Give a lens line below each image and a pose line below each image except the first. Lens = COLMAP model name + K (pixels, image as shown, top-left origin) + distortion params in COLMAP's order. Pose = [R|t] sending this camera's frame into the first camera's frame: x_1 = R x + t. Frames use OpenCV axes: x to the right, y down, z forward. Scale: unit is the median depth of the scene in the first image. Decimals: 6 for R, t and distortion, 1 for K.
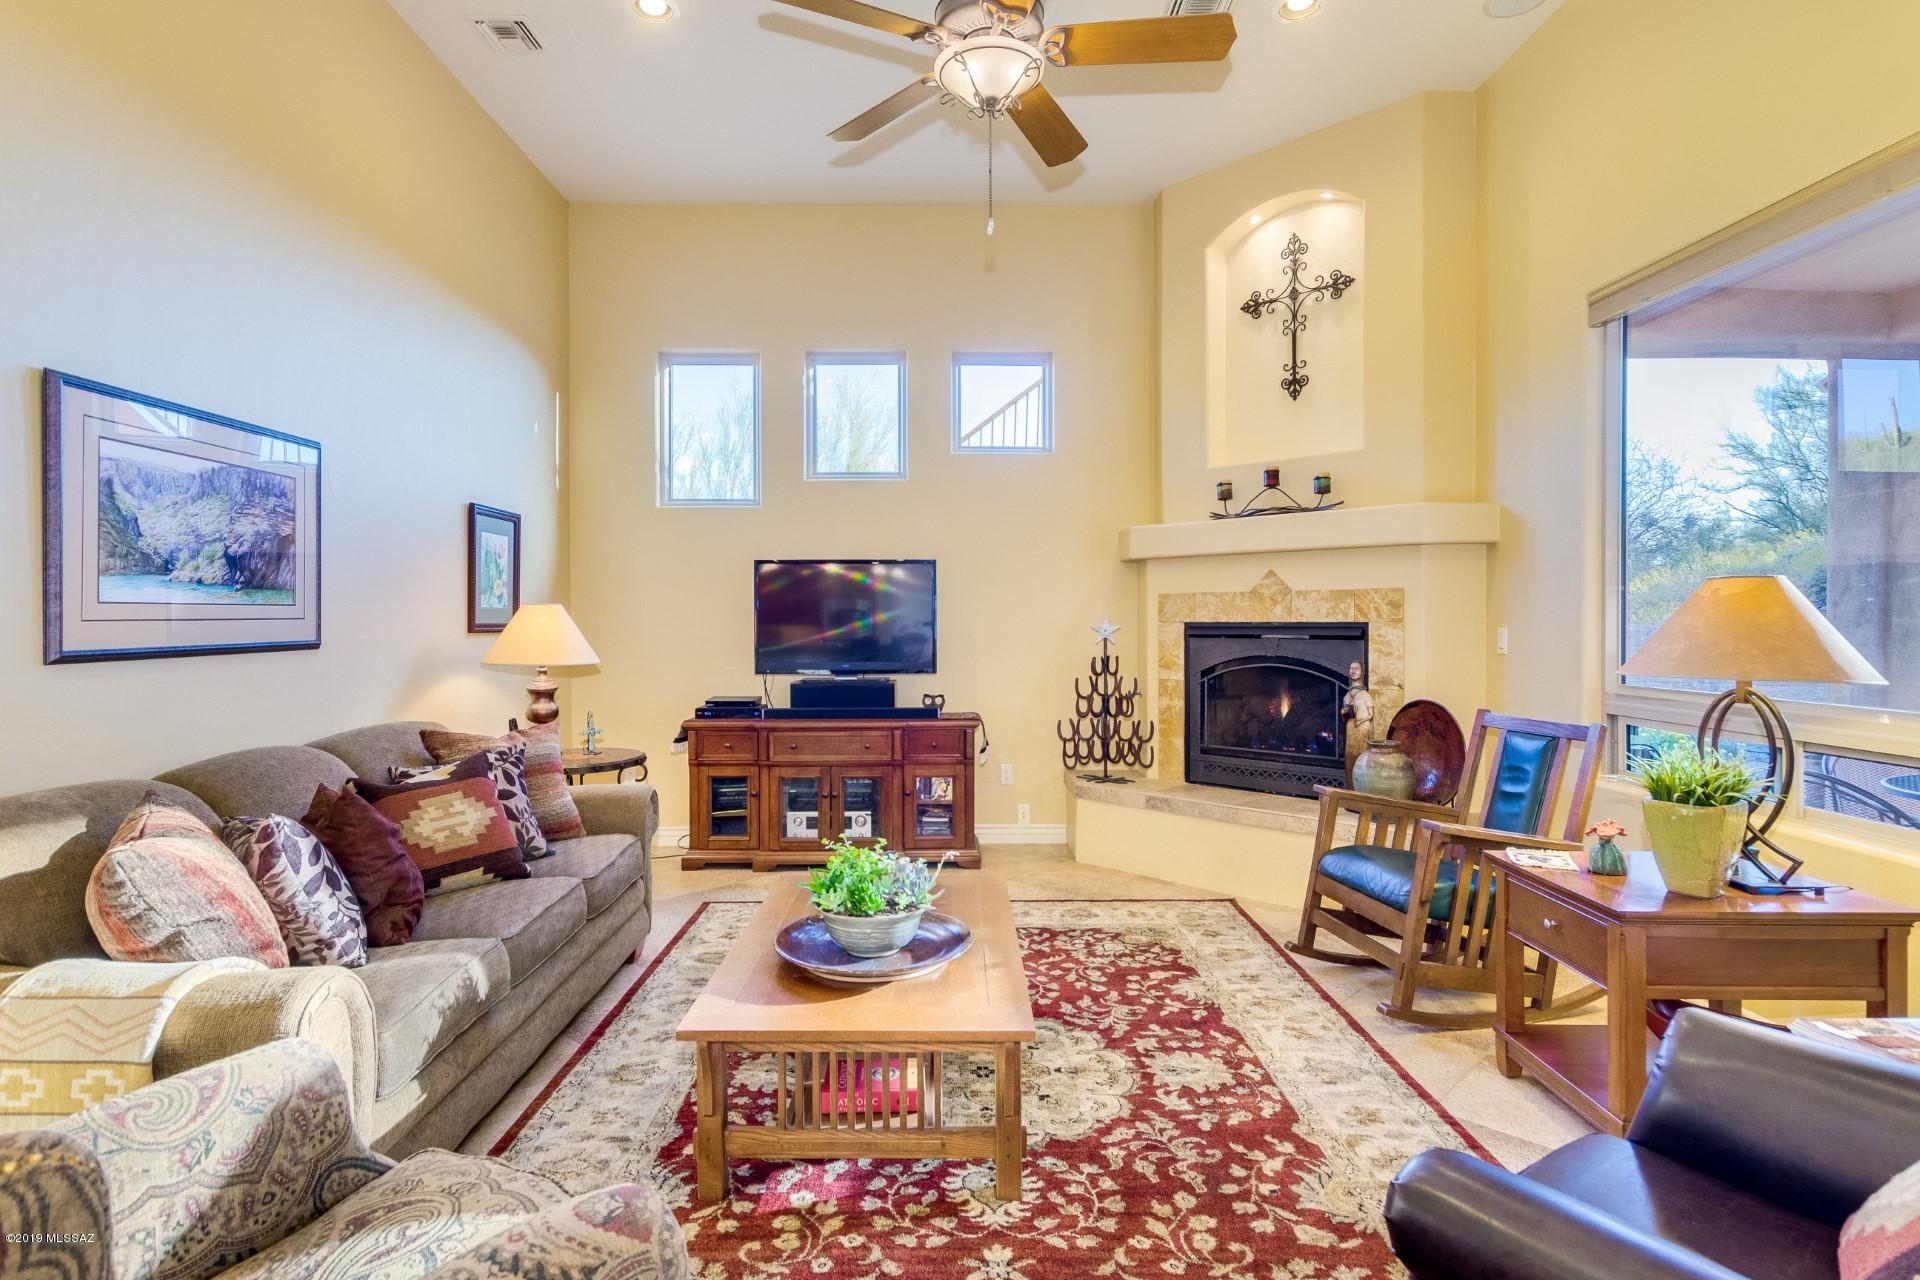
lens RADIAL K [[942.0, 0, 953.6], [0, 942.0, 626.5], [0, 0, 1]] dist [-0.000536, -0.000118]
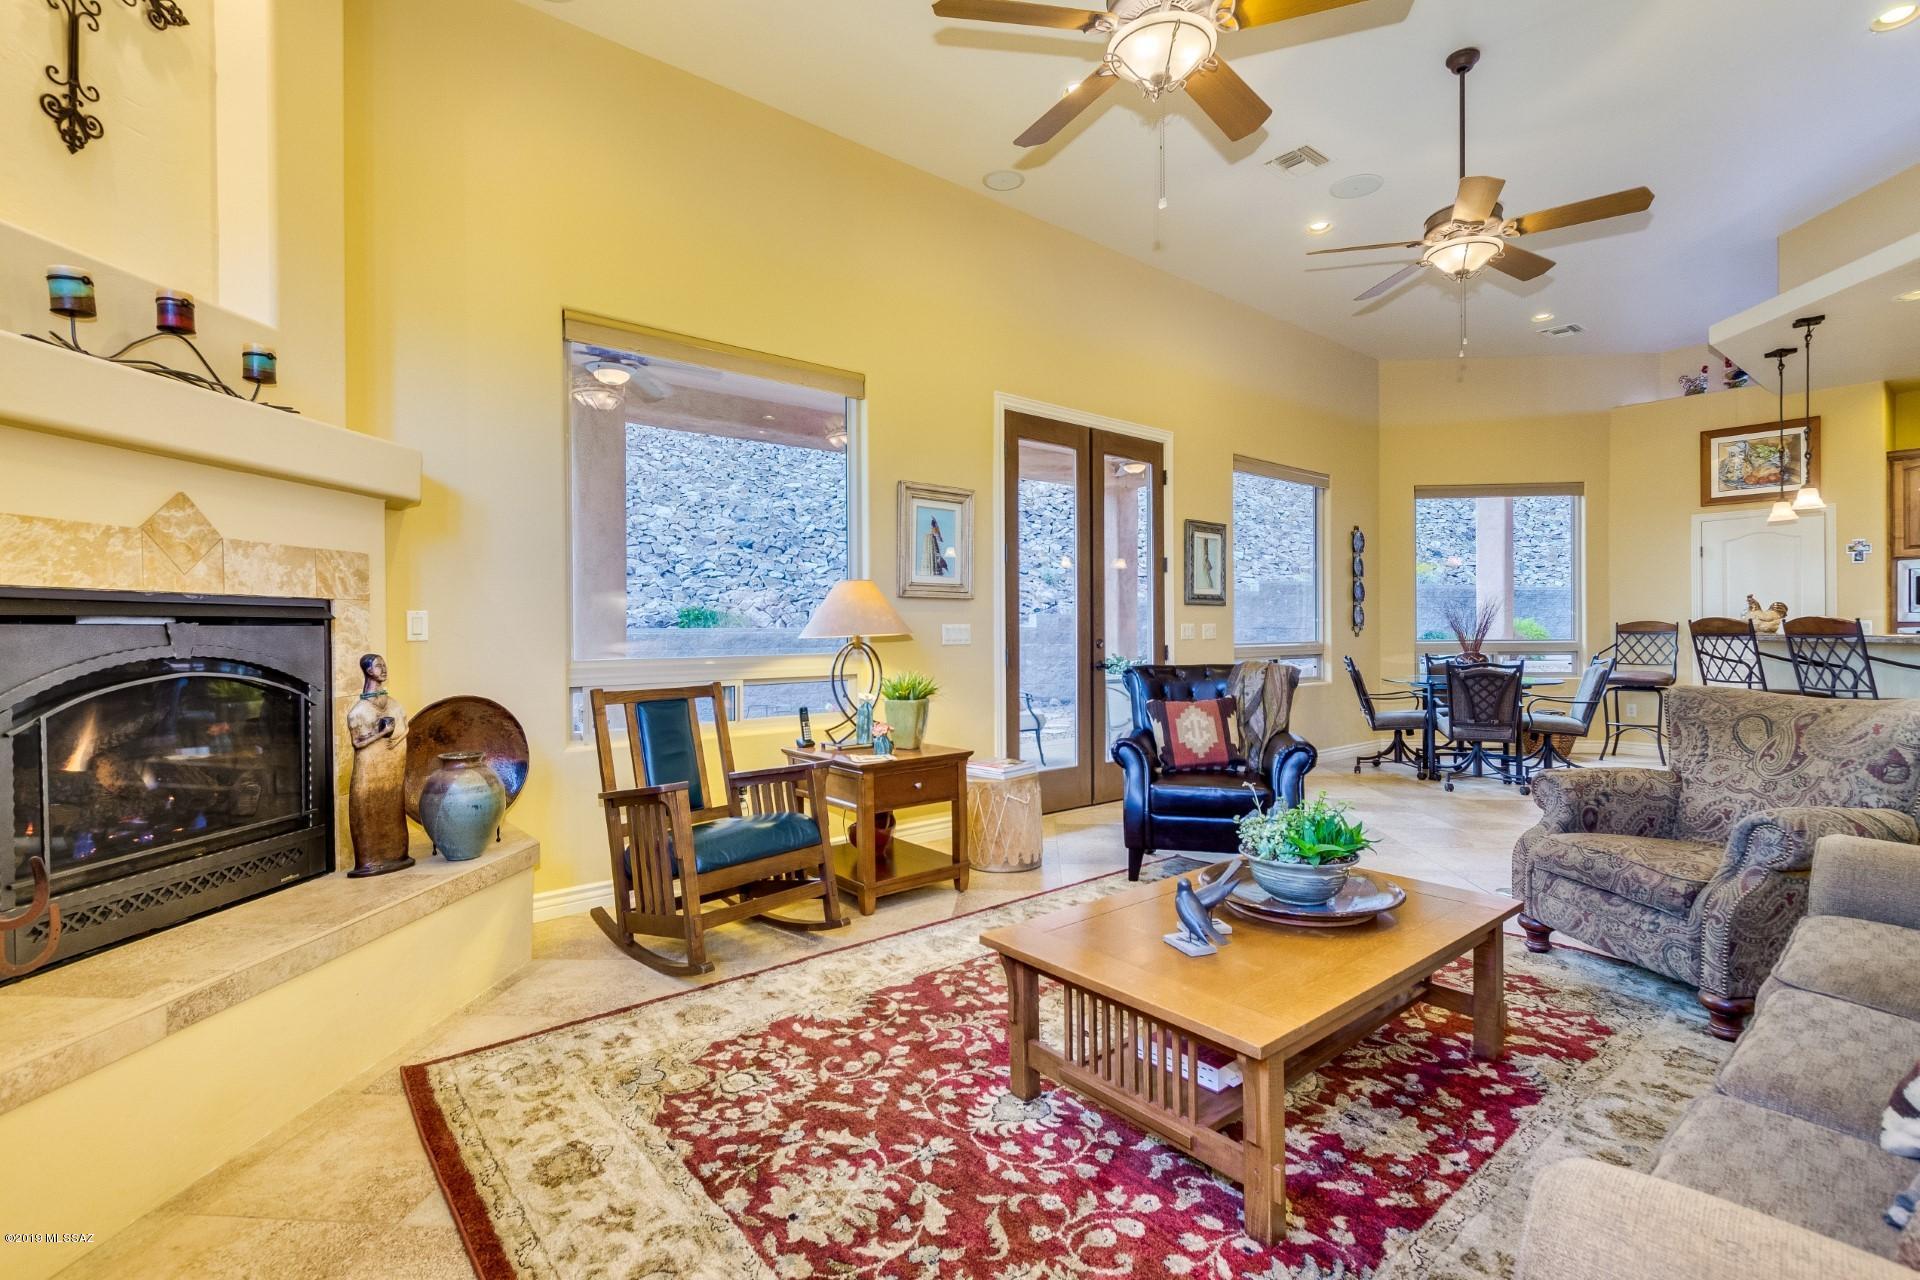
lens RADIAL K [[874.8, 0, 956.6], [0, 874.8, 635.6], [0, 0, 1]] dist [0.000303, 0.000017]
pose [[-0.624356, 0.002362, 0.781136, -0.334364], [0.015853, 0.999828, 0.009647, 0.022816], [-0.780979, 0.018407, -0.624286, 1.051785]]
